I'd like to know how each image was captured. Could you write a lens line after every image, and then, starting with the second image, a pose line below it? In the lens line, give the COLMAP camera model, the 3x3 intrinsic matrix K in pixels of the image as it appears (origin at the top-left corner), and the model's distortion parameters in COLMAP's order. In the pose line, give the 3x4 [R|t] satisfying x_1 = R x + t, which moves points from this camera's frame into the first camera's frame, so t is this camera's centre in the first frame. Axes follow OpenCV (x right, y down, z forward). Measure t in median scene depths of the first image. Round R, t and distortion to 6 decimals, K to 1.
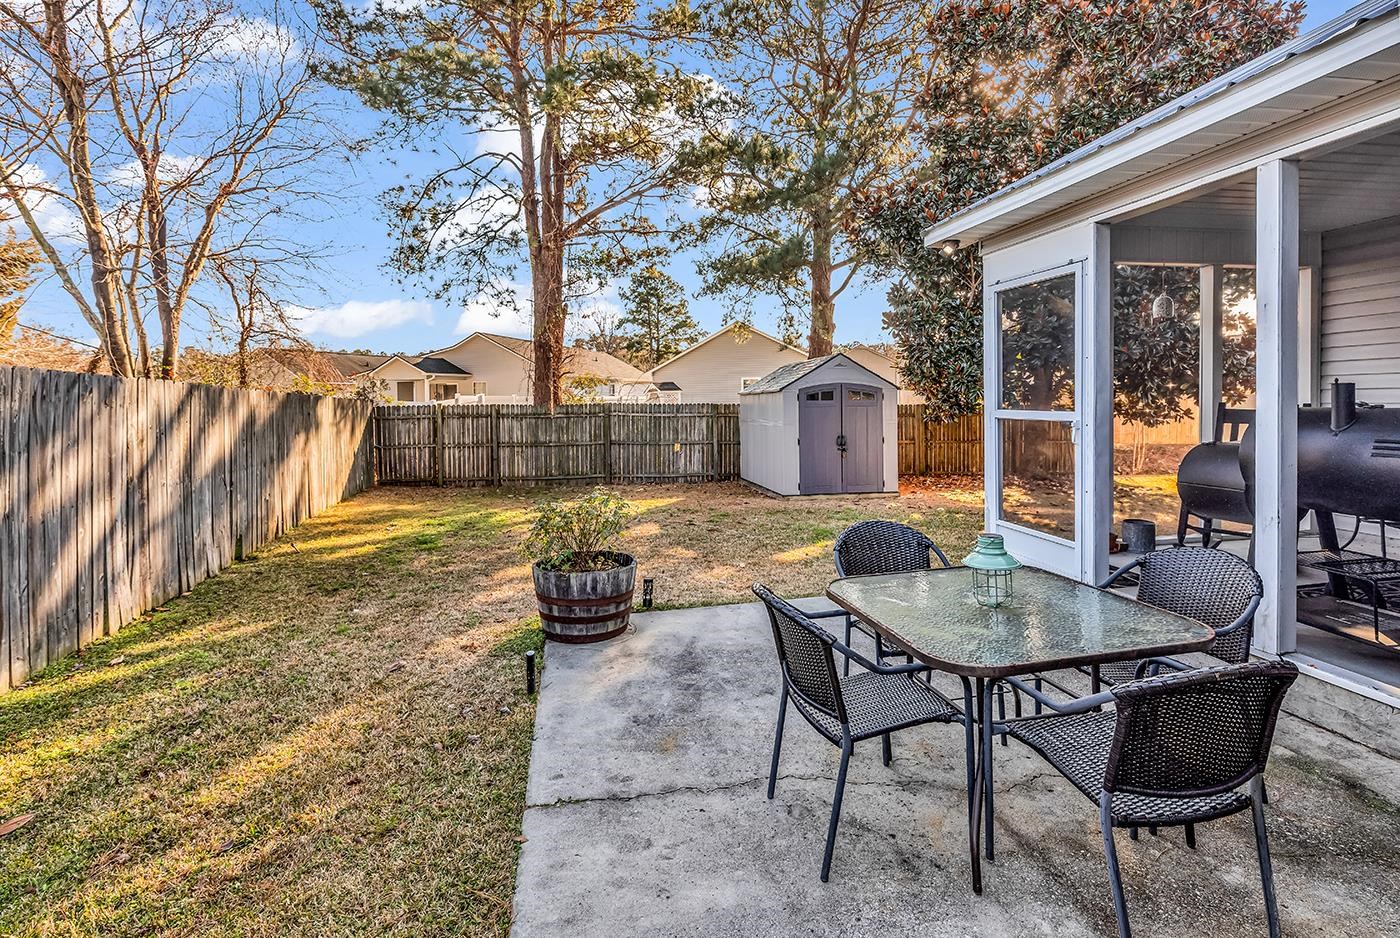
lens RADIAL K [[630.4, 0, 705.1], [0, 630.4, 413.8], [0, 0, 1]] dist [0.001287, 0.000047]
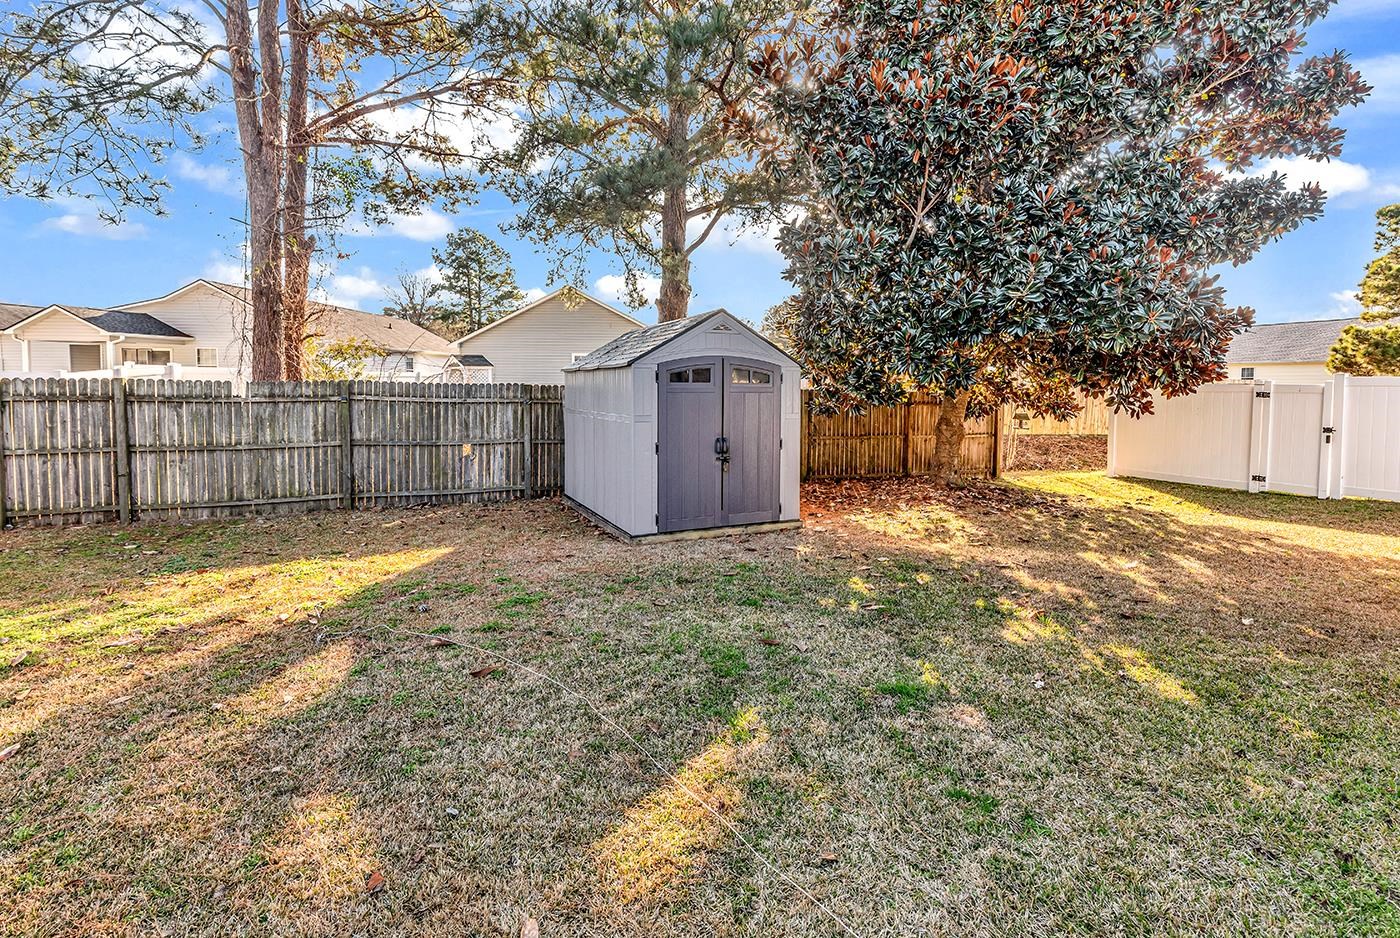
lens RADIAL K [[630.4, 0, 705.1], [0, 630.4, 413.8], [0, 0, 1]] dist [0.001287, 0.000047]
pose [[0.966090, 0.005644, 0.258145, 0.021156], [-0.013295, 0.999522, 0.027903, -0.004835], [-0.257864, -0.030389, 0.965703, 0.241210]]
